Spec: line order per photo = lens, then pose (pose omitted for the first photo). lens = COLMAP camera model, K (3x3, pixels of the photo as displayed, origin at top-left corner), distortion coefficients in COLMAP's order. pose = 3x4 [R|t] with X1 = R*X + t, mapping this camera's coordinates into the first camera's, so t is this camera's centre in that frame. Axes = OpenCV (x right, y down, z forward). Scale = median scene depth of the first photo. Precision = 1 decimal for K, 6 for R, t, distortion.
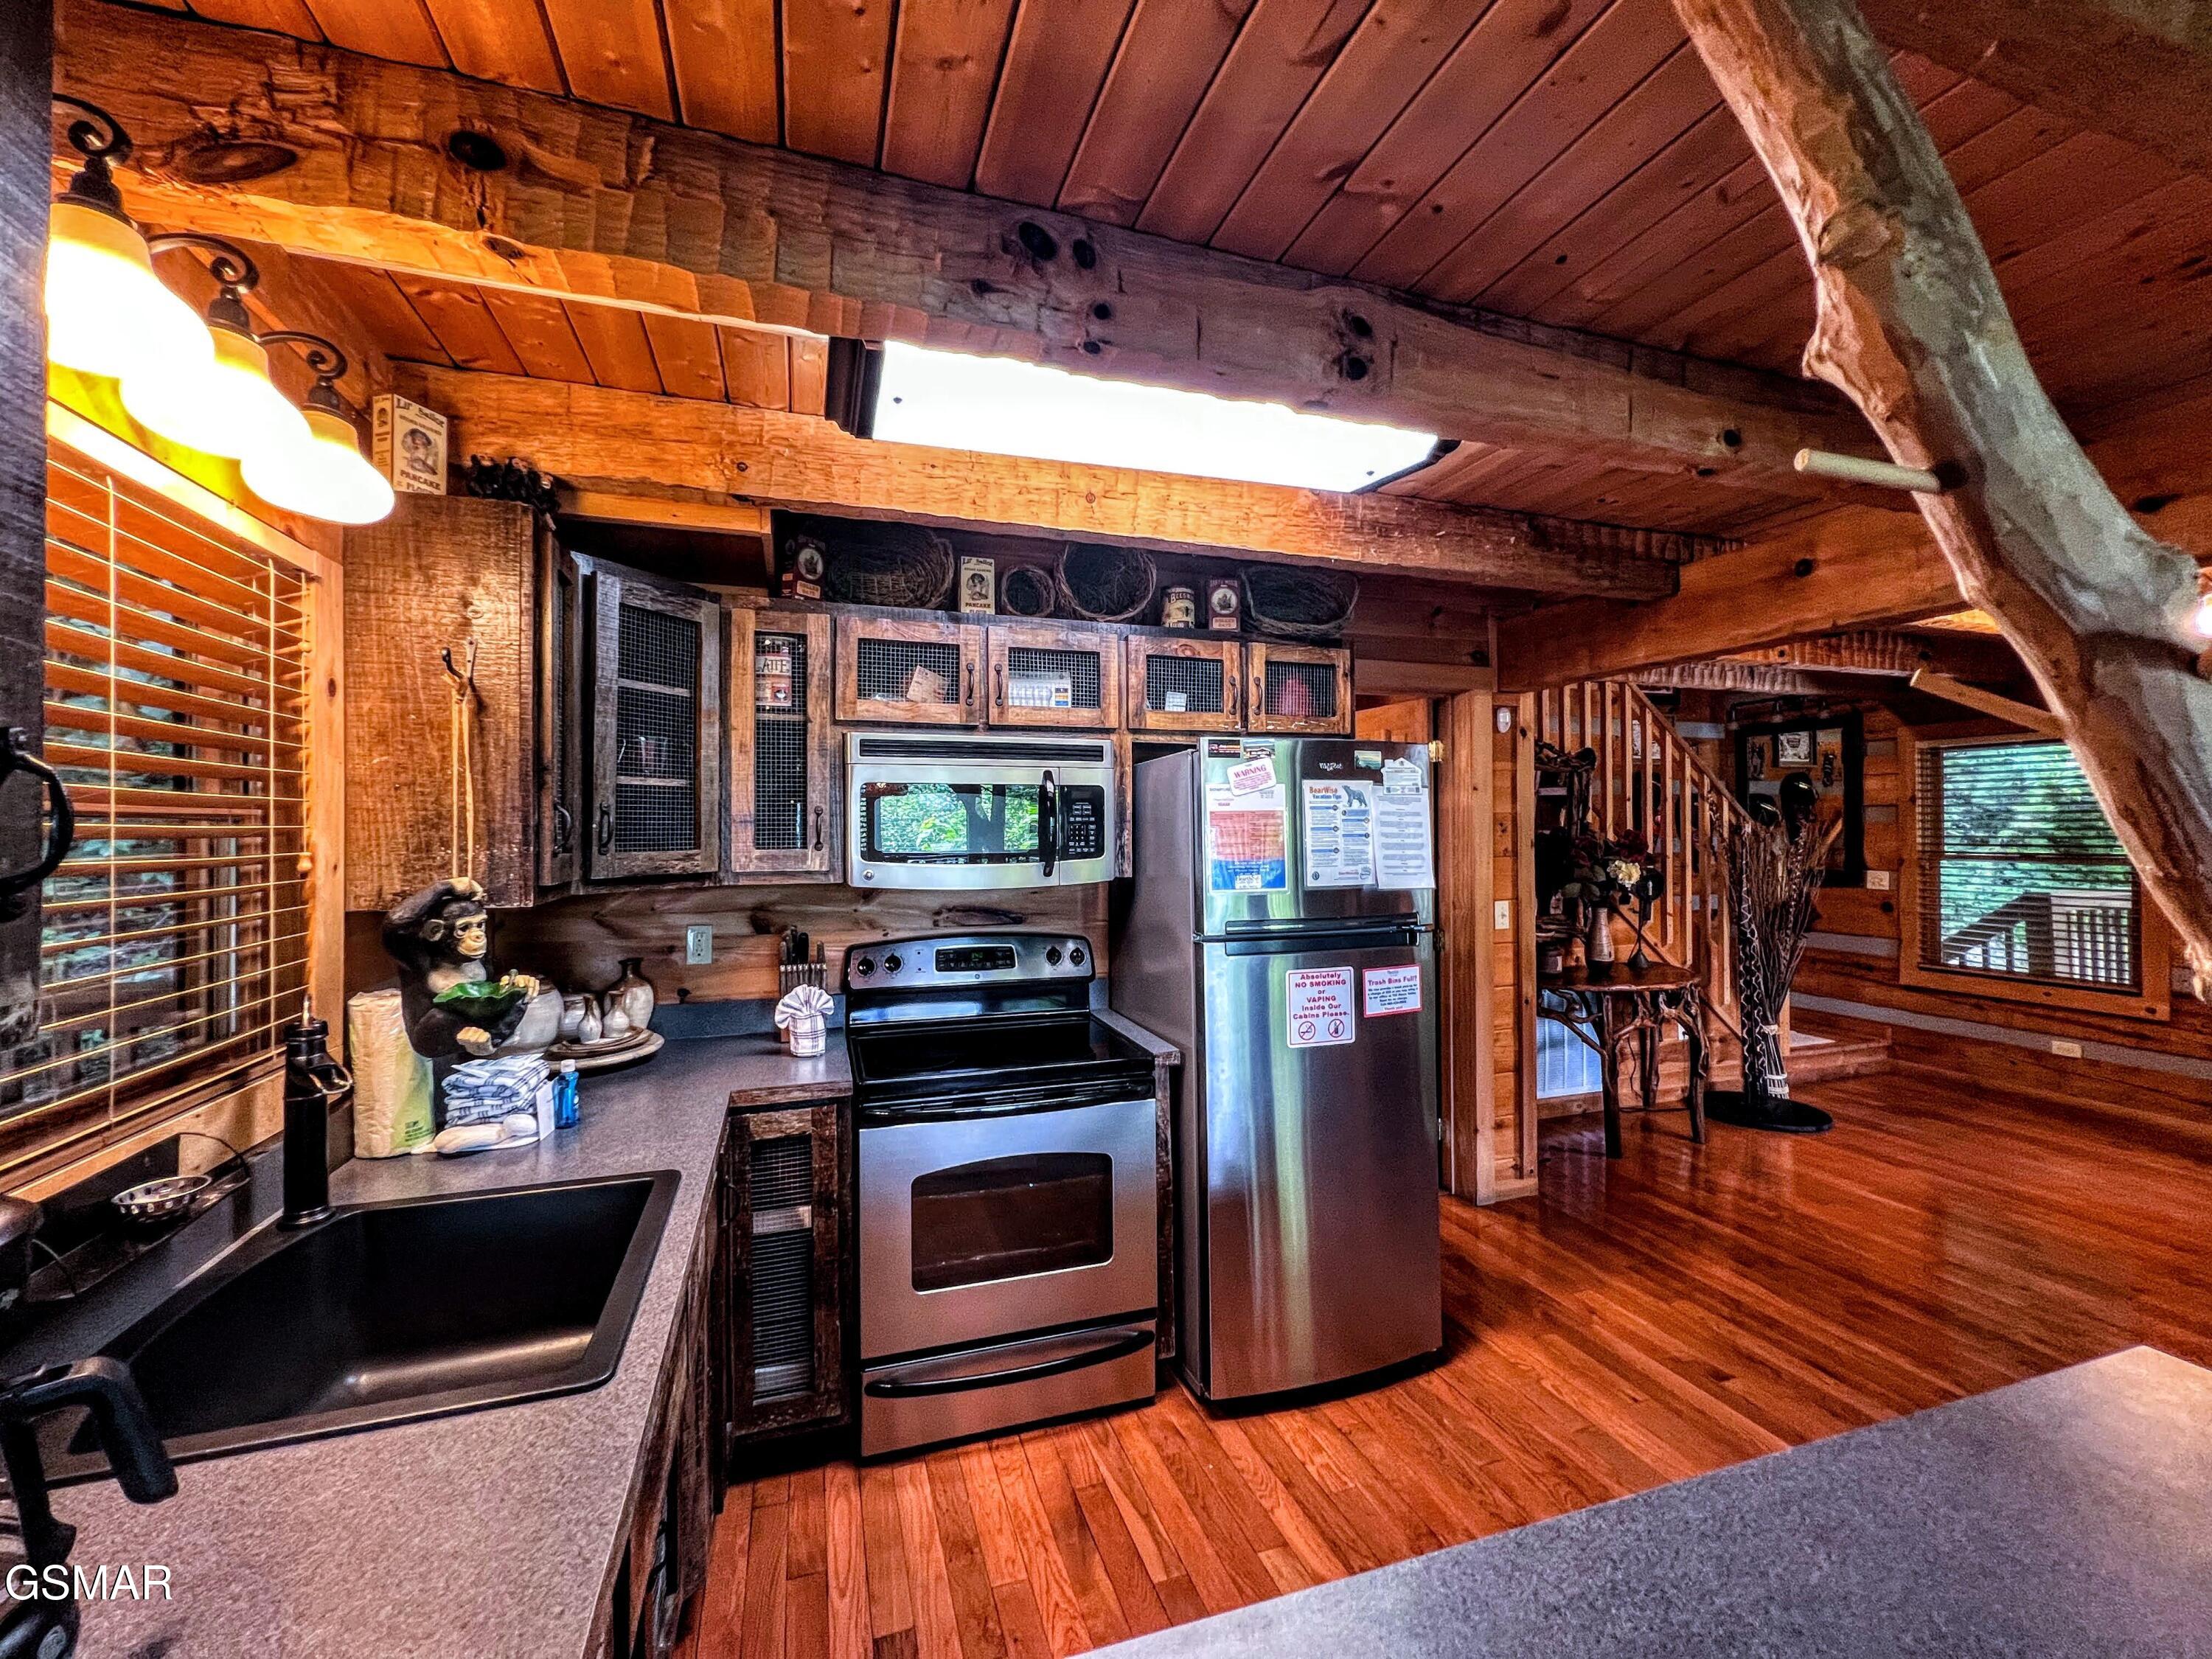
lens RADIAL K [[895.7, 0, 1098.5], [0, 895.7, 829.0], [0, 0, 1]] dist [0.008501, 0.001713]
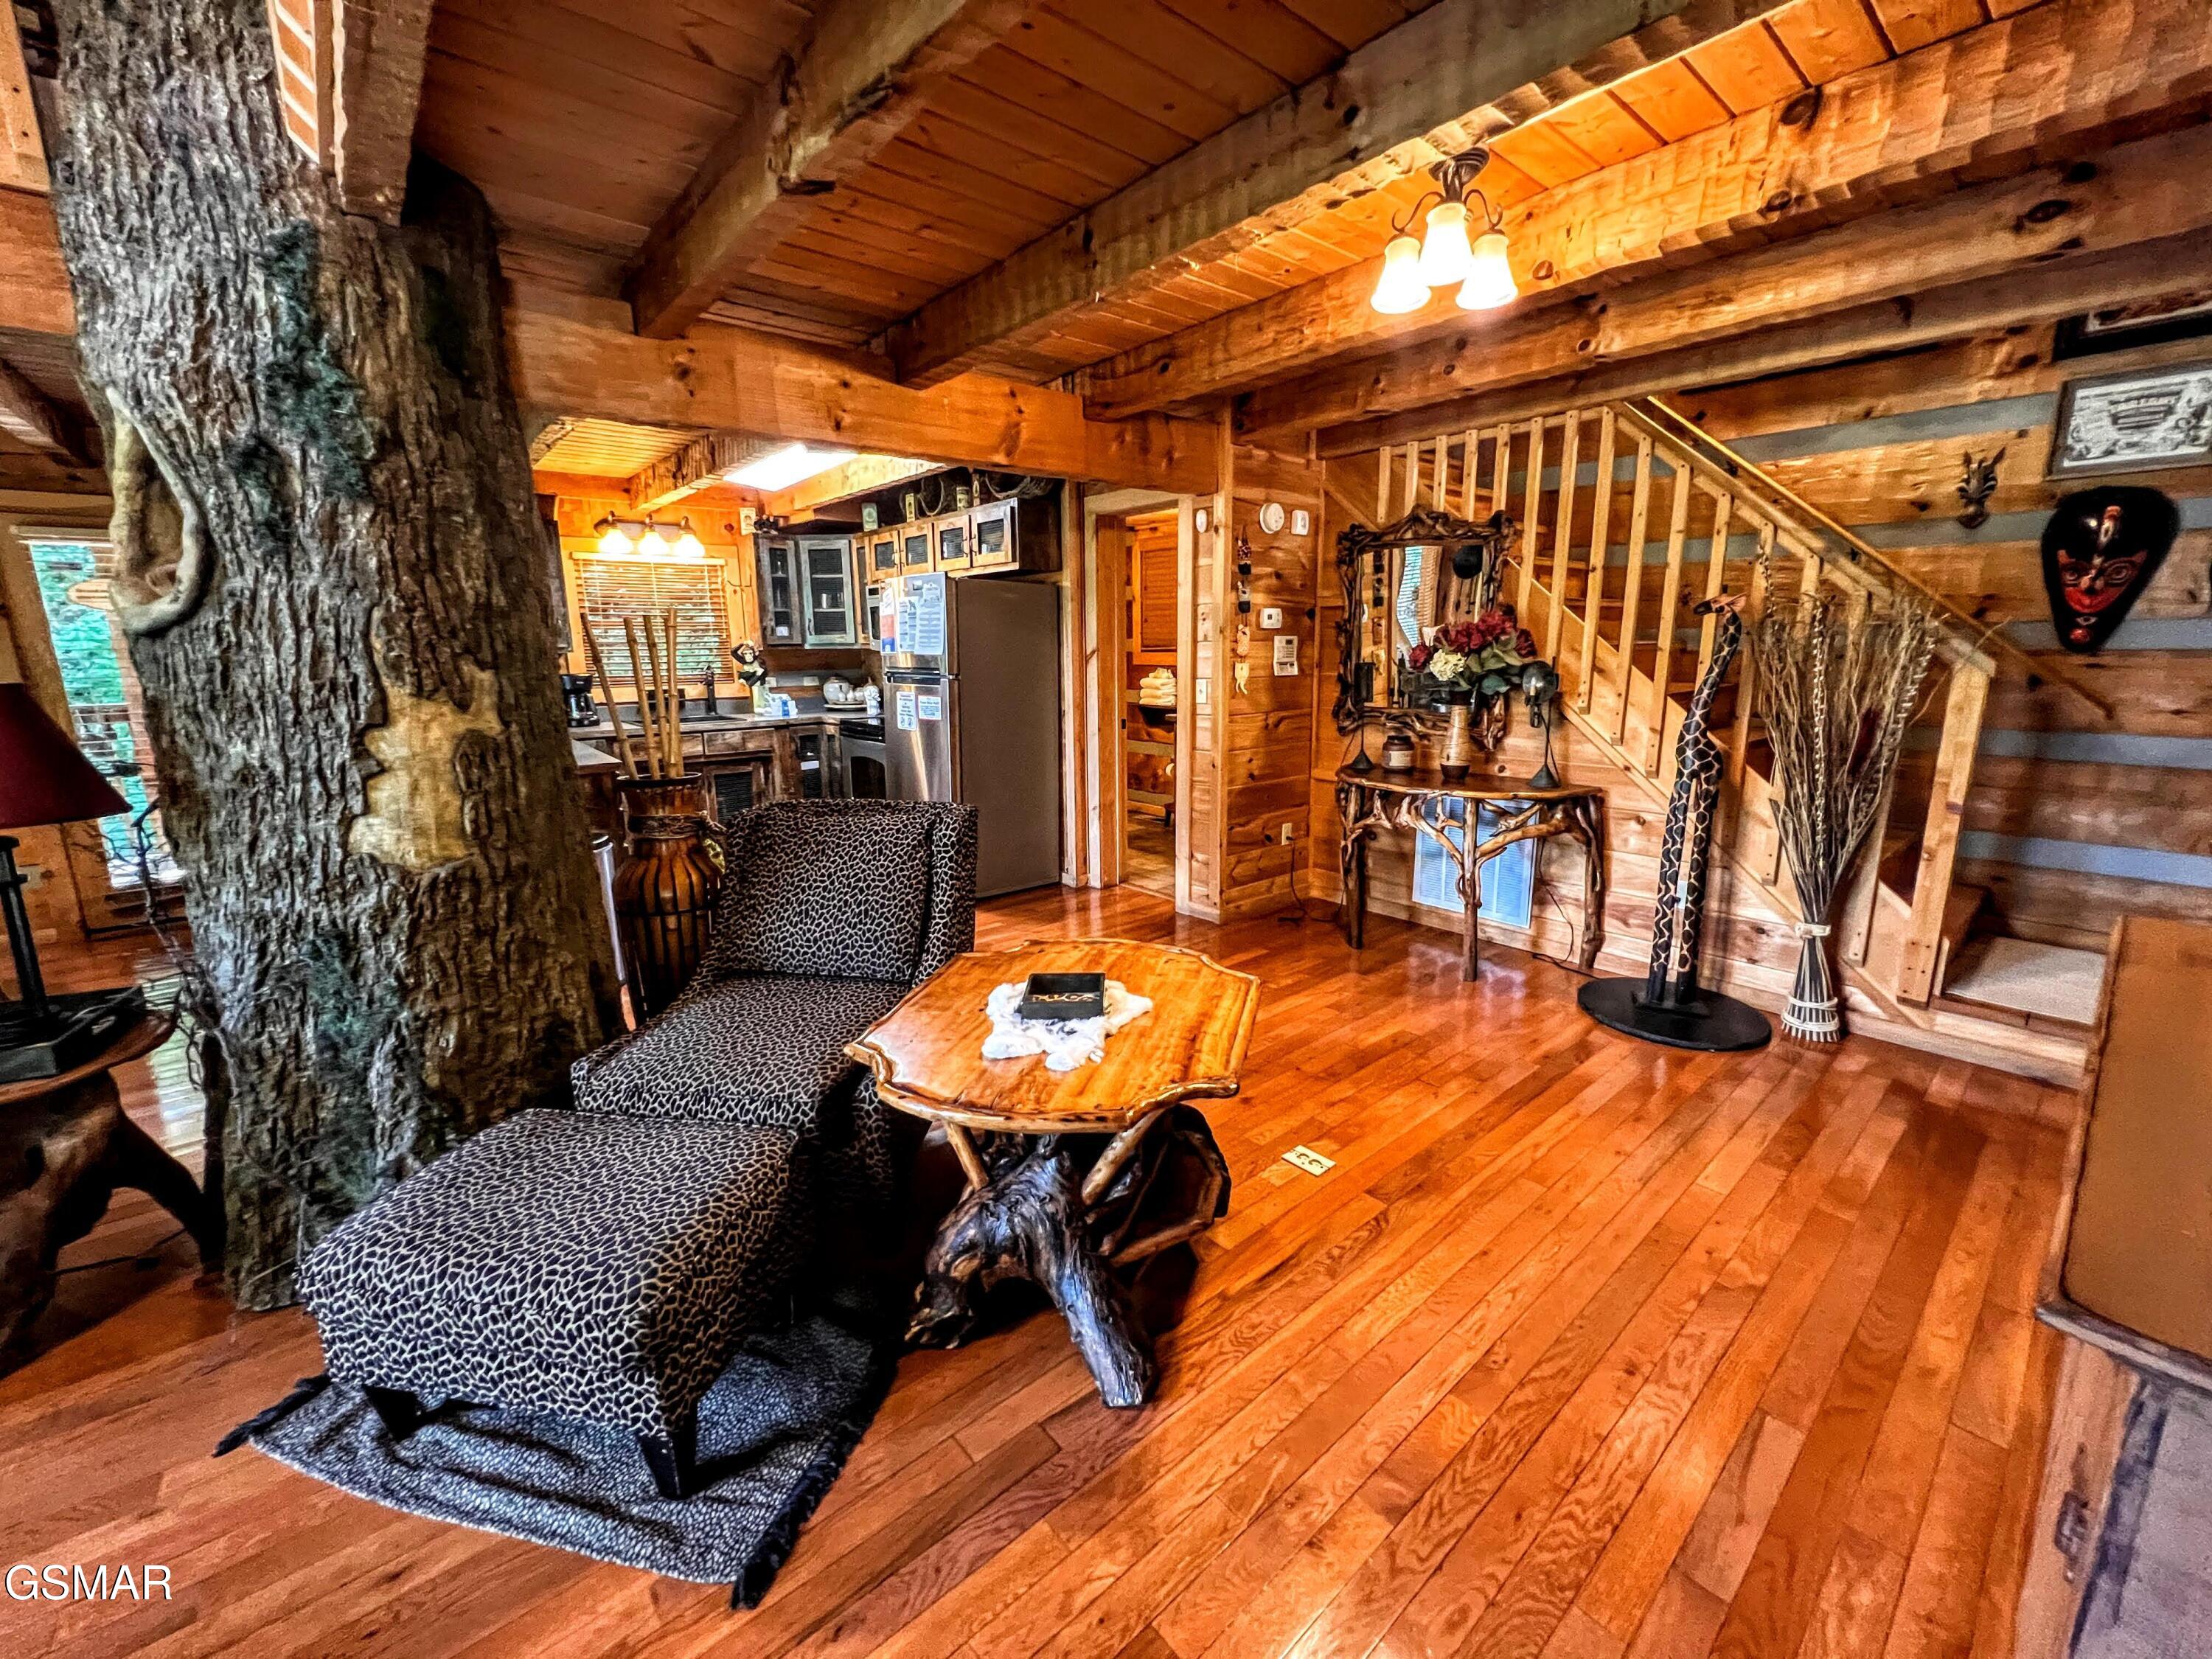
lens RADIAL K [[892.4, 0, 1101.0], [0, 892.4, 827.3], [0, 0, 1]] dist [0.007454, 0.000619]
pose [[0.373374, 0.194490, -0.907064, 1.888709], [0.022433, 0.975597, 0.218418, 0.014052], [0.927410, -0.101900, 0.359900, 0.516404]]
